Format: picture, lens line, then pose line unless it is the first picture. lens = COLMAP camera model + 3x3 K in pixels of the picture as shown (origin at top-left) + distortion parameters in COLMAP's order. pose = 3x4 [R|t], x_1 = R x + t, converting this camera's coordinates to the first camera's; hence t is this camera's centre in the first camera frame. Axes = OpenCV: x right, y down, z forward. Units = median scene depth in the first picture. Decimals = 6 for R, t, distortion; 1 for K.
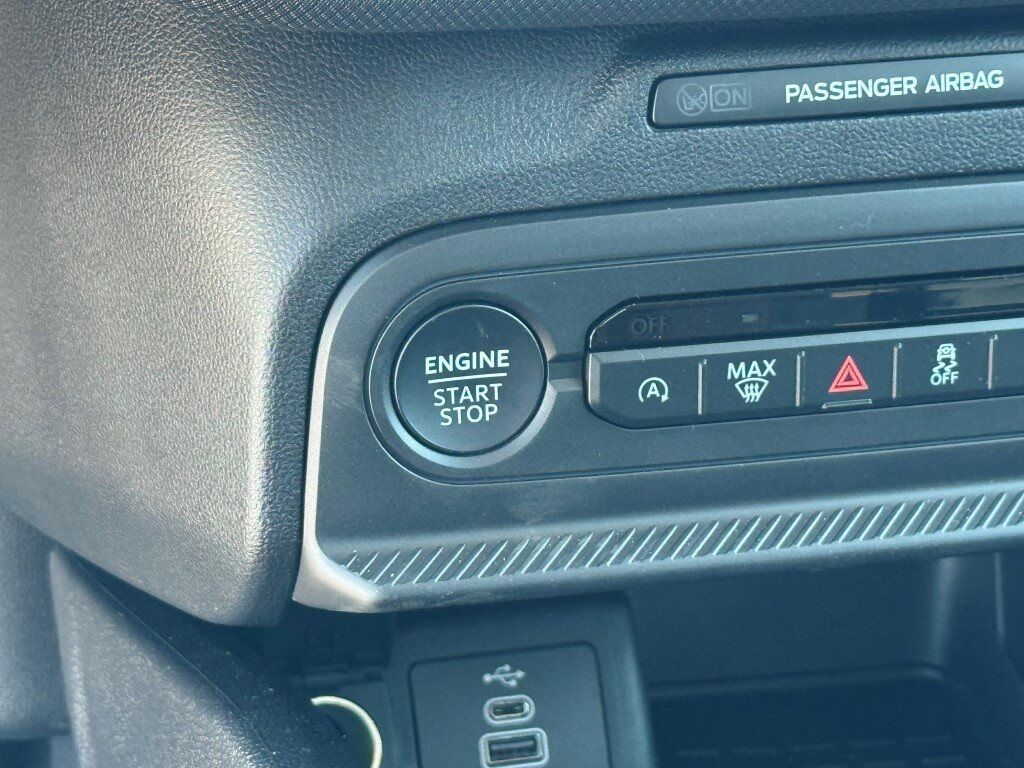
lens RADIAL K [[3085.7, 0, 502.8], [0, 3085.7, 384.5], [0, 0, 1]] dist [0.196762, 0.000000]
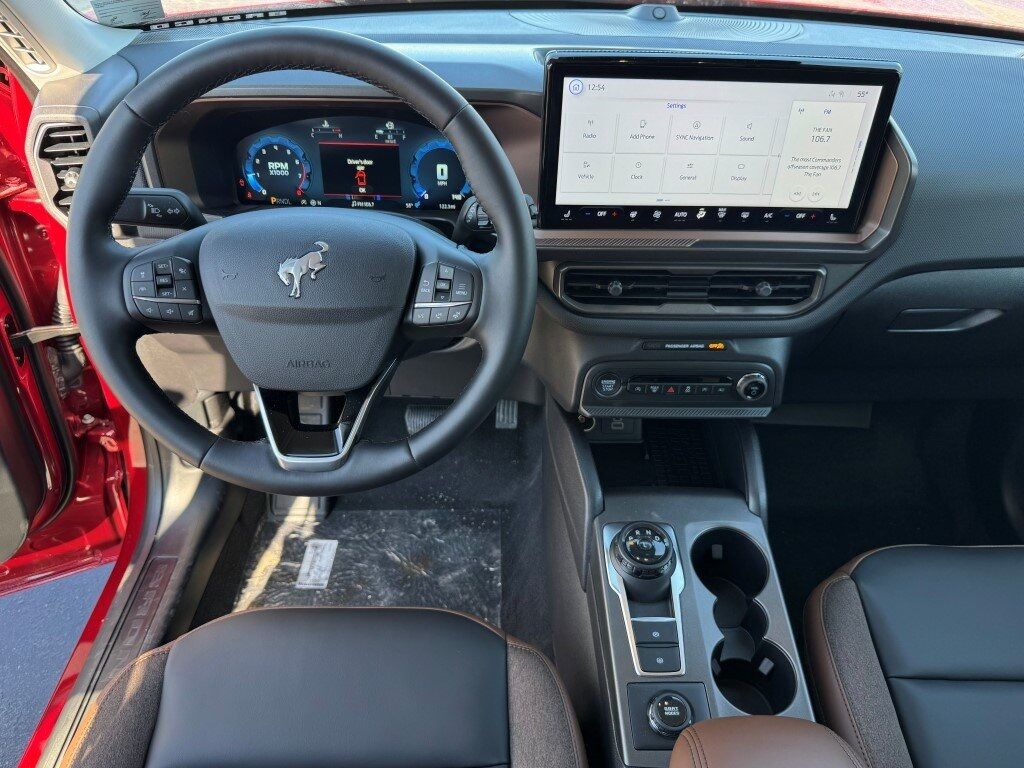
lens RADIAL K [[716.8, 0, 502.4], [0, 716.8, 391.7], [0, 0, 1]] dist [0.028096, -0.049432]
pose [[0.968931, 0.138554, -0.204880, 0.080697], [-0.095171, 0.973441, 0.208217, -0.269784], [0.228288, -0.182250, 0.956384, -0.455246]]
